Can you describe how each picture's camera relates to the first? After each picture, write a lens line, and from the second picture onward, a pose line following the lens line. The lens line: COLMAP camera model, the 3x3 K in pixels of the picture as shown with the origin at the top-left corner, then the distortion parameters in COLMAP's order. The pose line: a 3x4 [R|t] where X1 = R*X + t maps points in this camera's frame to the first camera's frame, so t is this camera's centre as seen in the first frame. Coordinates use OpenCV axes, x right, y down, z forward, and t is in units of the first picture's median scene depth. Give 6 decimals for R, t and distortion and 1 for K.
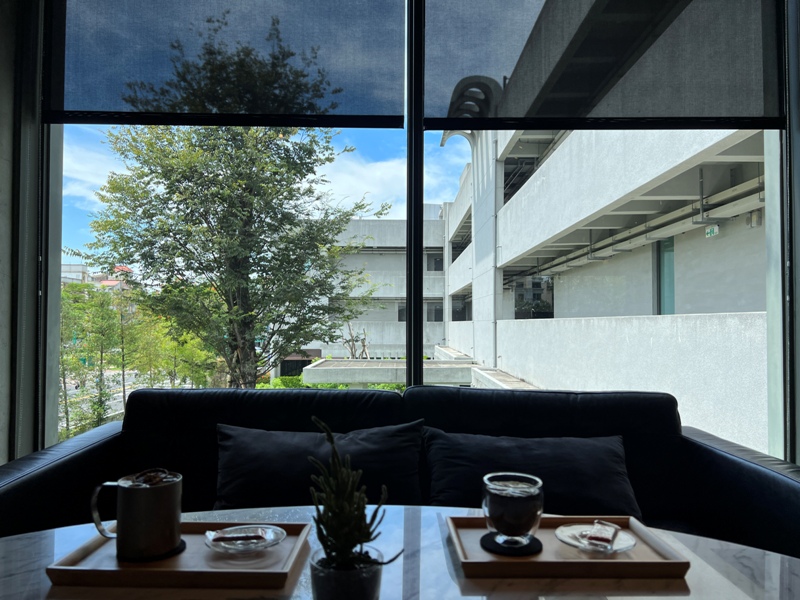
lens RADIAL K [[595.8, 0, 400.0], [0, 595.8, 300.0], [0, 0, 1]] dist [0.099110, -0.136324]
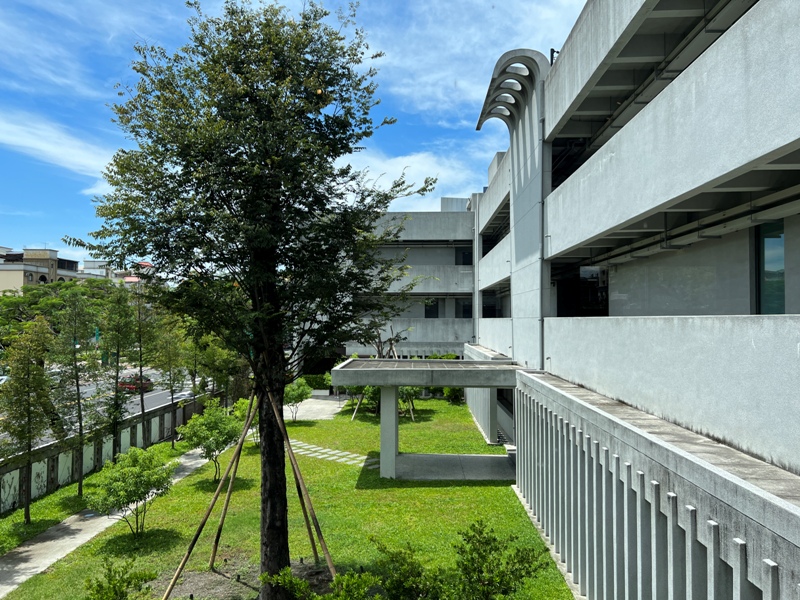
lens RADIAL K [[599.8, 0, 400.0], [0, 599.8, 300.0], [0, 0, 1]] dist [0.046620, 0.000510]
pose [[0.999460, -0.001553, -0.032817, -0.039873], [0.001786, 0.999973, 0.007070, 0.000447], [0.032805, -0.007125, 0.999436, 0.119871]]
